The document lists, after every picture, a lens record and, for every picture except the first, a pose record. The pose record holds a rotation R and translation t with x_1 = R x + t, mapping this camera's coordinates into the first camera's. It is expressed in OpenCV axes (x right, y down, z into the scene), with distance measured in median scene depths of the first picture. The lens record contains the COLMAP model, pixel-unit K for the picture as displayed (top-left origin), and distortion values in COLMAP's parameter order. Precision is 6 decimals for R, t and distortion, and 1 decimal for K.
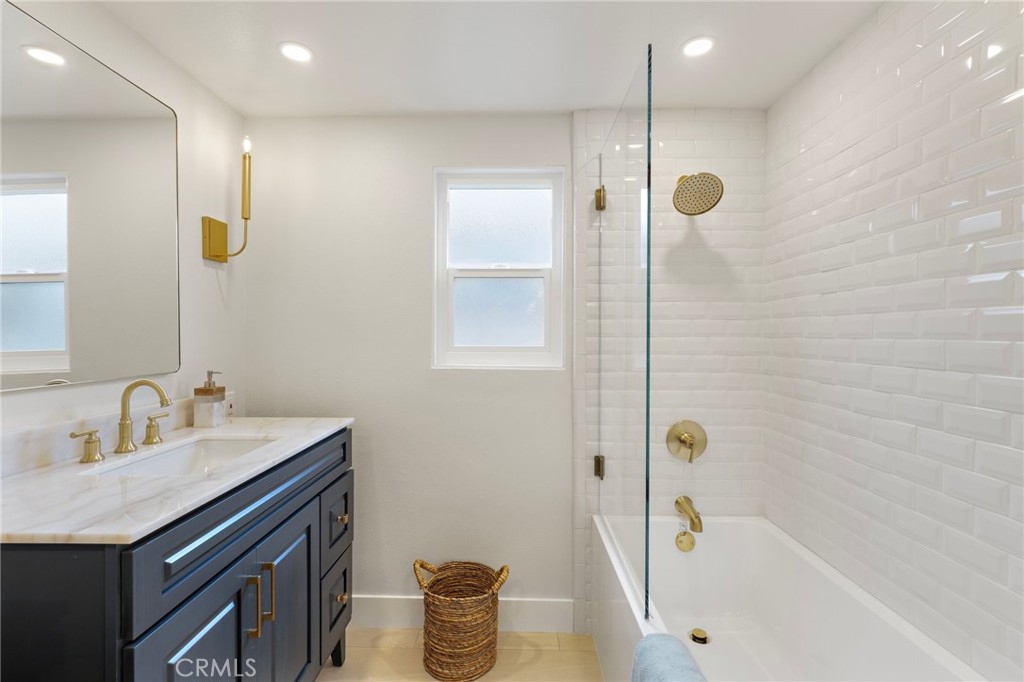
lens RADIAL K [[458.8, 0, 508.6], [0, 458.8, 336.3], [0, 0, 1]] dist [0.002802, 0.000684]
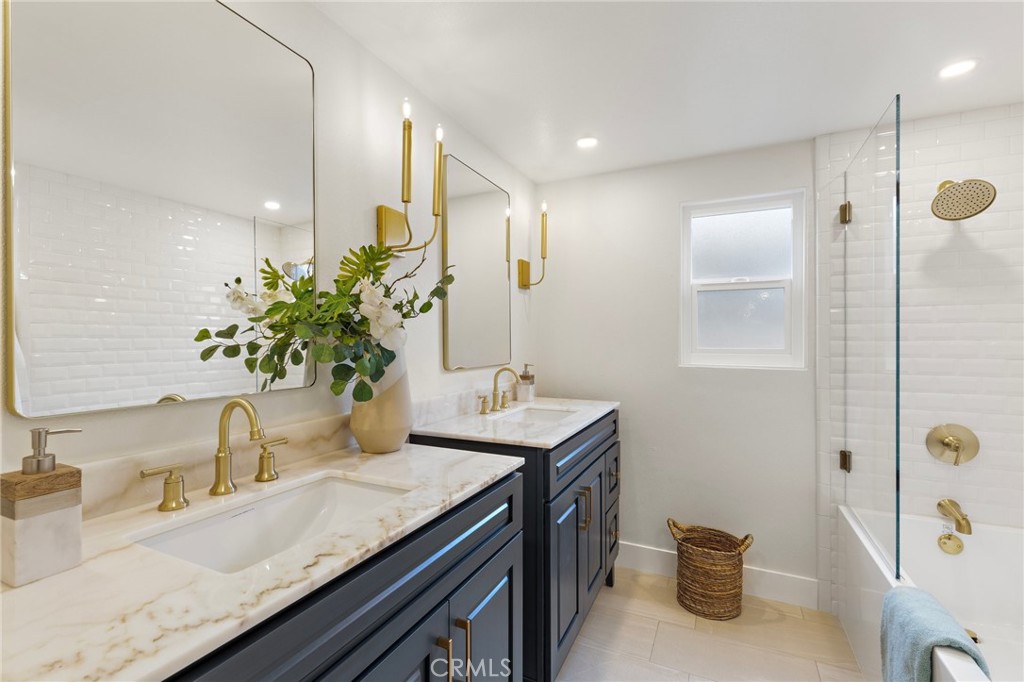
lens RADIAL K [[458.8, 0, 508.6], [0, 458.8, 336.3], [0, 0, 1]] dist [0.002802, 0.000684]
pose [[0.909161, -0.003652, -0.416430, -0.075425], [0.000286, 0.999967, -0.008145, -0.000863], [0.416446, 0.007286, 0.909131, -0.331118]]
